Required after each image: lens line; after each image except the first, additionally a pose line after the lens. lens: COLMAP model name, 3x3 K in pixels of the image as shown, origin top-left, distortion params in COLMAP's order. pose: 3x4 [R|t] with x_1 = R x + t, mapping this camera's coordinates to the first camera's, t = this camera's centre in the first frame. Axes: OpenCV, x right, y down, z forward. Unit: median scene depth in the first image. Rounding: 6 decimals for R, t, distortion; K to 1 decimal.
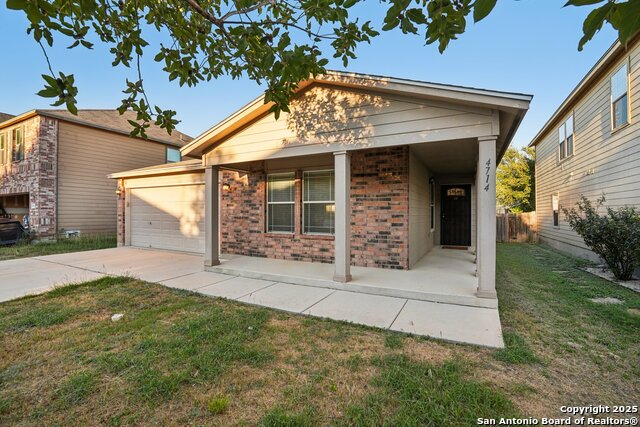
lens RADIAL K [[295.2, 0, 321.0], [0, 295.2, 209.7], [0, 0, 1]] dist [-0.053716, 0.017602]
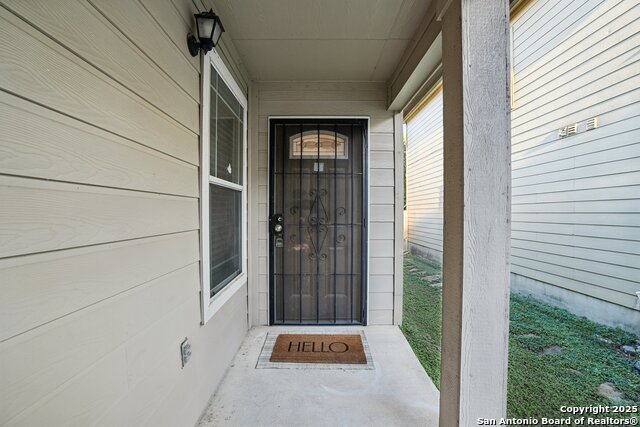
lens RADIAL K [[295.2, 0, 320.1], [0, 295.2, 213.3], [0, 0, 1]] dist [-0.053716, 0.017602]
pose [[0.889176, -0.000393, 0.457565, 0.268025], [-0.005306, 0.999924, 0.011169, 0.004486], [-0.457534, -0.012359, 0.889106, 0.603882]]
